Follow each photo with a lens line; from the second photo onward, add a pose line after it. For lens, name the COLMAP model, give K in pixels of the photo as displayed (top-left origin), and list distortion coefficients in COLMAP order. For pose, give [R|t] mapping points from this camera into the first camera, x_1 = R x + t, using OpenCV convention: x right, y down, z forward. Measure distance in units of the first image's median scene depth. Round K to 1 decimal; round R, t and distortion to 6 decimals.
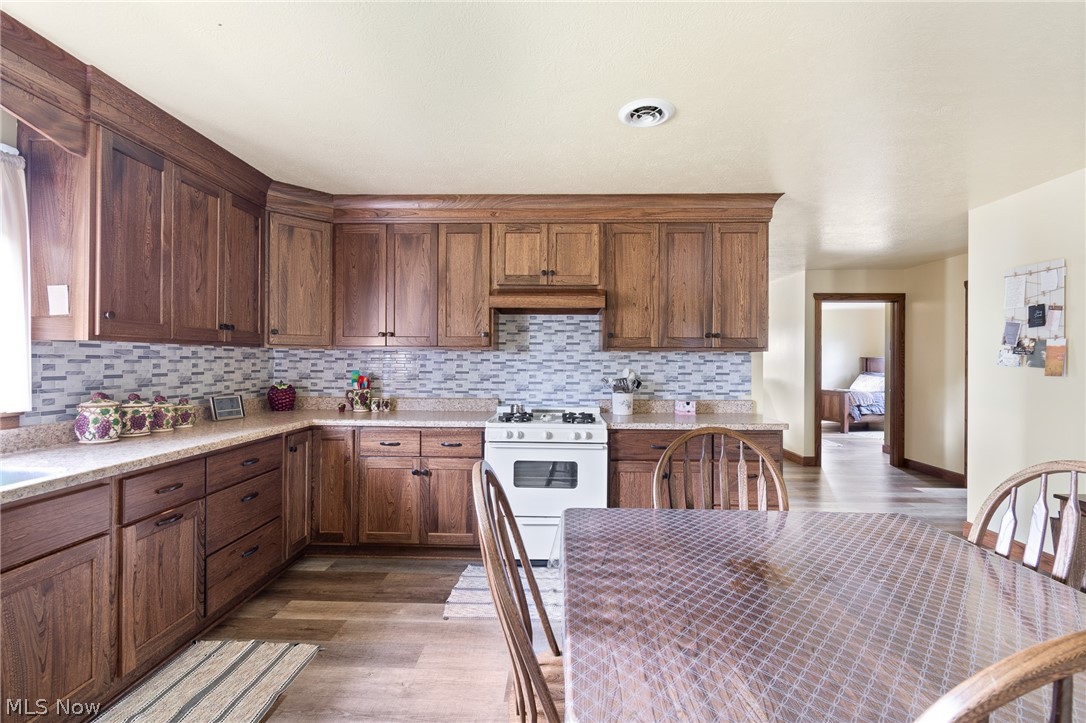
lens RADIAL K [[481.5, 0, 545.1], [0, 481.5, 358.4], [0, 0, 1]] dist [0.003170, -0.001093]
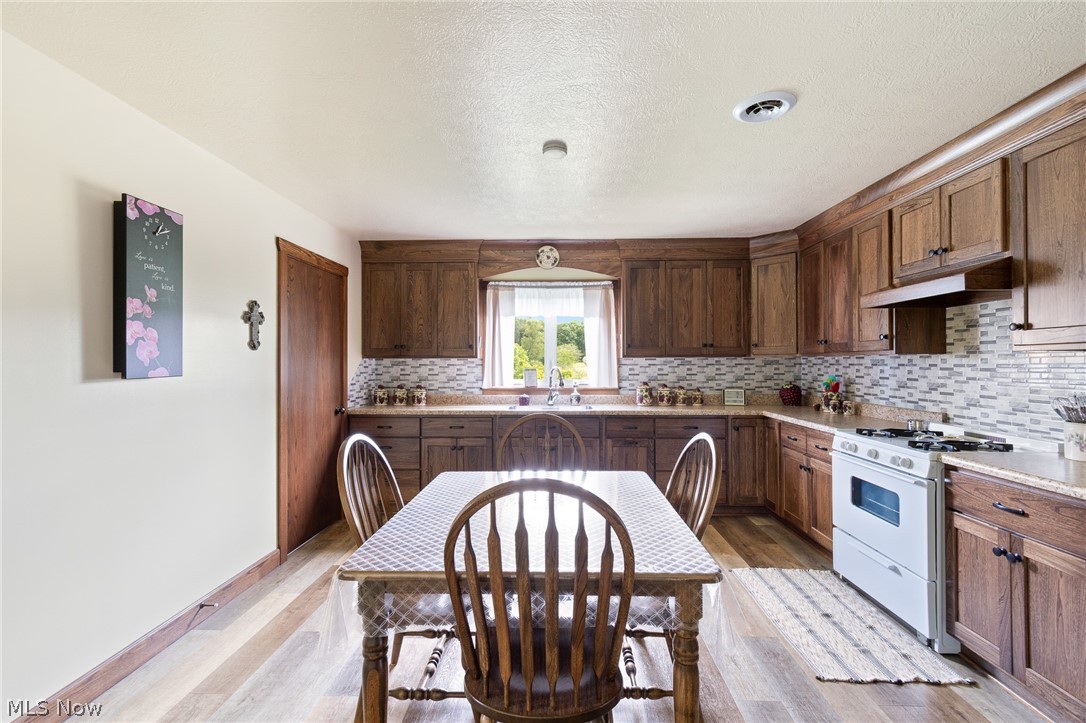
lens RADIAL K [[481.5, 0, 546.6], [0, 481.5, 360.4], [0, 0, 1]] dist [0.003170, -0.001093]
pose [[0.001058, -0.011029, -0.999939, 0.775207], [0.009122, 0.999898, -0.011019, -0.002110], [0.999958, -0.009110, 0.001158, 0.377657]]
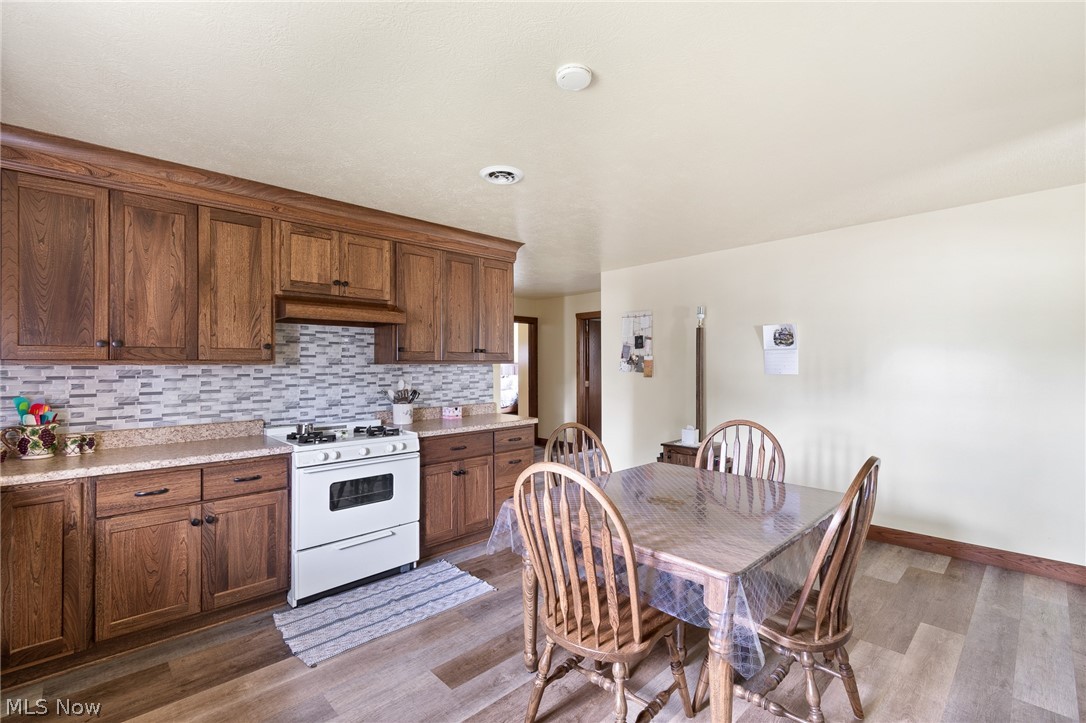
lens RADIAL K [[481.5, 0, 547.1], [0, 481.5, 360.1], [0, 0, 1]] dist [0.003170, -0.001093]
pose [[0.698128, -0.002073, 0.715970, -0.395991], [0.004515, 0.999989, -0.001508, -0.021667], [-0.715959, 0.004285, 0.698129, 0.038538]]
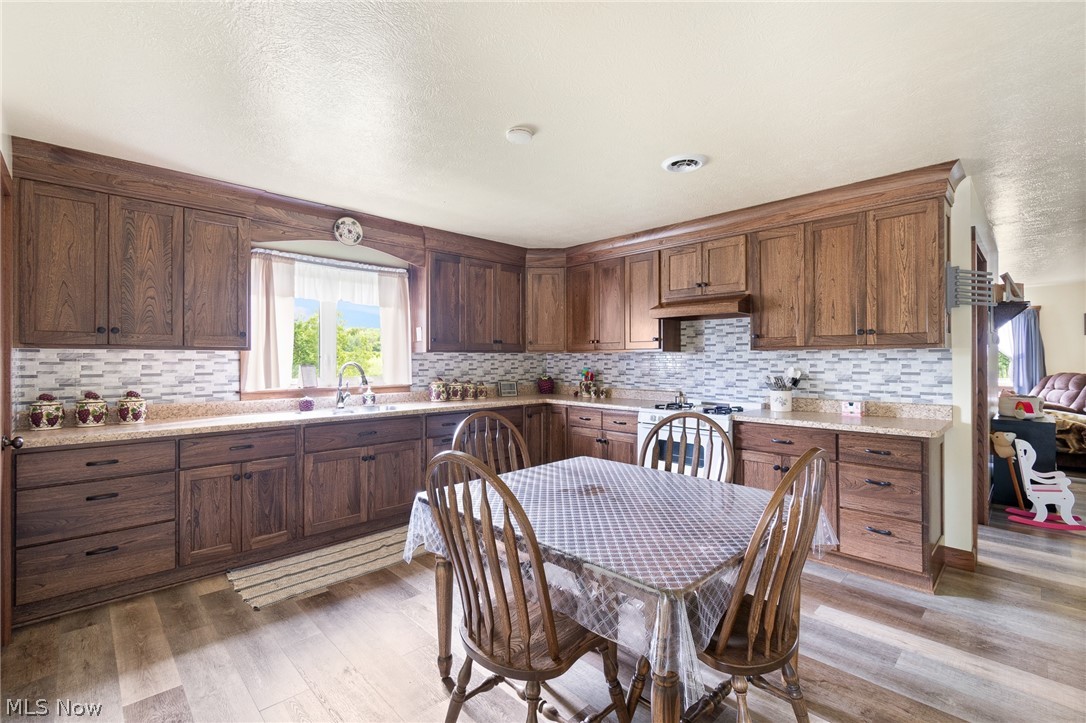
lens RADIAL K [[481.5, 0, 547.2], [0, 481.5, 358.1], [0, 0, 1]] dist [0.003170, -0.001093]
pose [[0.721752, -0.008630, -0.692098, 0.546910], [0.010253, 0.999946, -0.001776, -0.001469], [0.692075, -0.005814, 0.721802, -0.104478]]
